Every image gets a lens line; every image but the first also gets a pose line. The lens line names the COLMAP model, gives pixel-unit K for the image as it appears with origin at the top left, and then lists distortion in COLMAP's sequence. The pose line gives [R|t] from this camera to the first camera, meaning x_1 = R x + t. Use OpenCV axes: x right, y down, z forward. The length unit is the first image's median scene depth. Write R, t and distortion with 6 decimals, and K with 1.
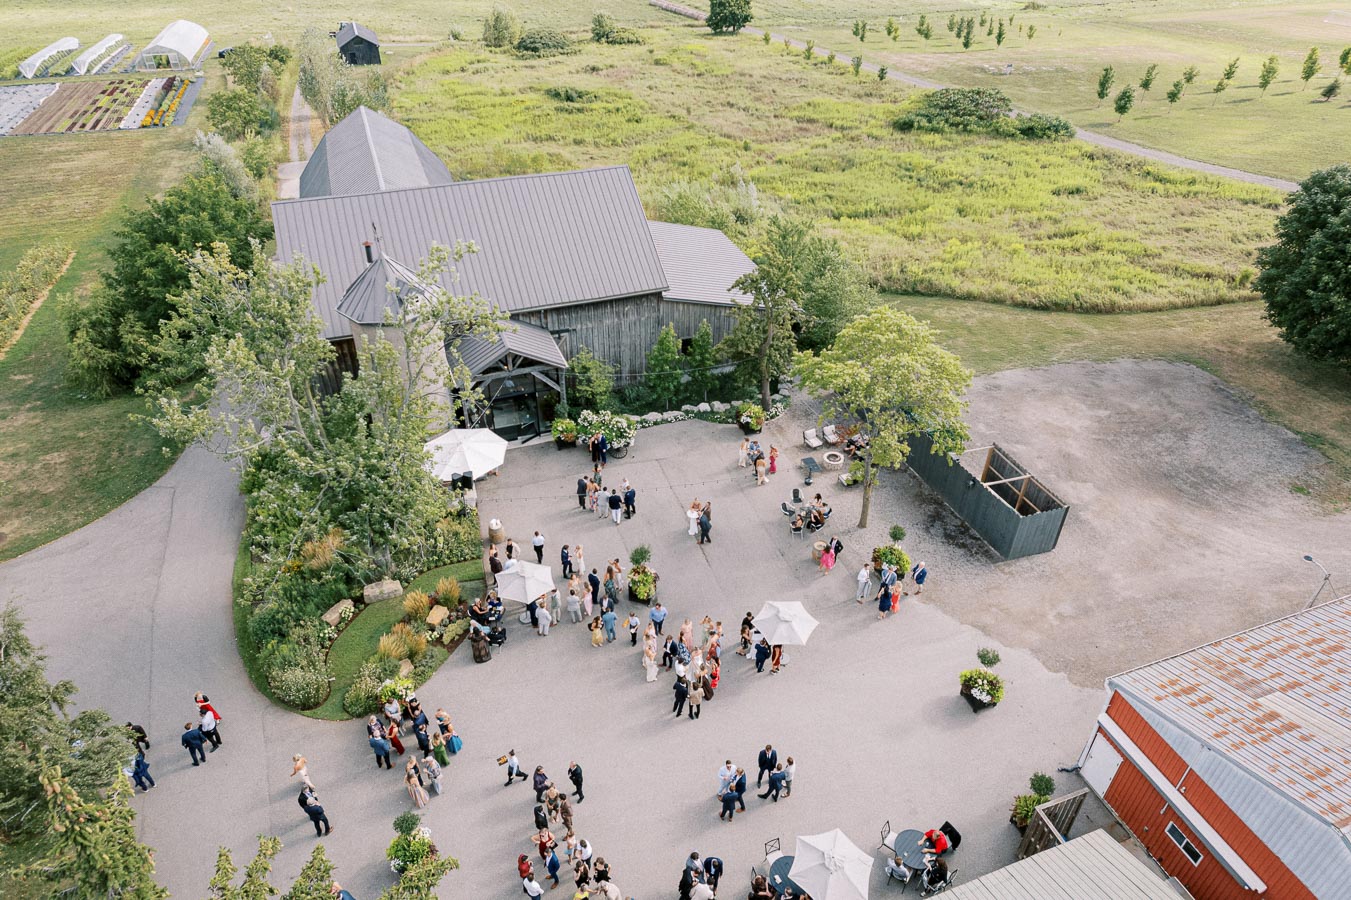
lens RADIAL K [[851.3, 0, 675.5], [0, 851.3, 450.0], [0, 0, 1]] dist [0.003644, 0.001027]
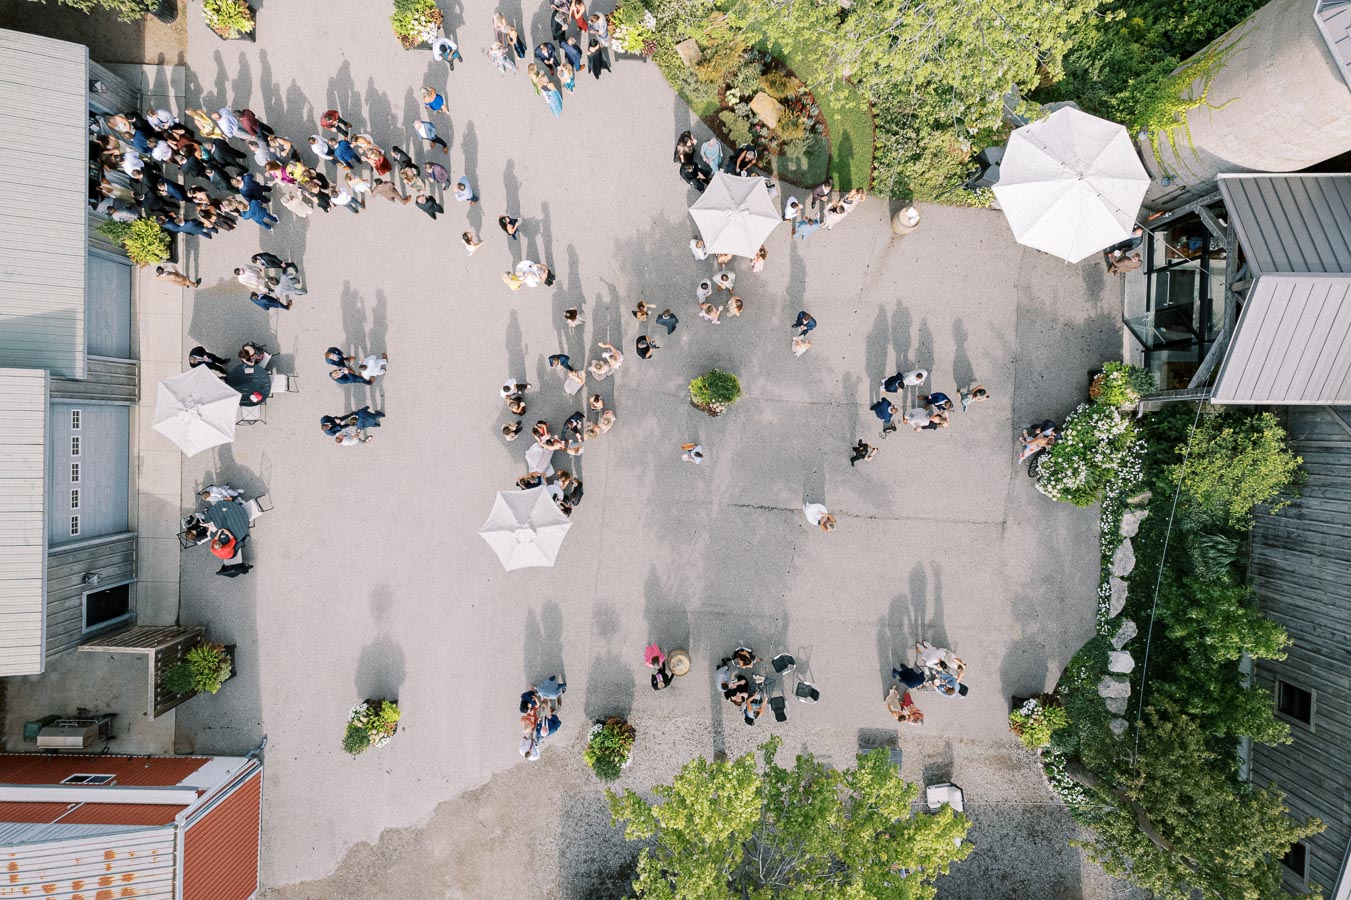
lens RADIAL K [[851.3, 0, 675.5], [0, 851.3, 450.0], [0, 0, 1]] dist [0.003644, 0.001027]
pose [[-0.363197, 0.931338, 0.026424, -0.002959], [-0.547665, -0.236347, 0.802623, -0.339933], [0.753758, 0.277039, 0.595901, 0.499637]]
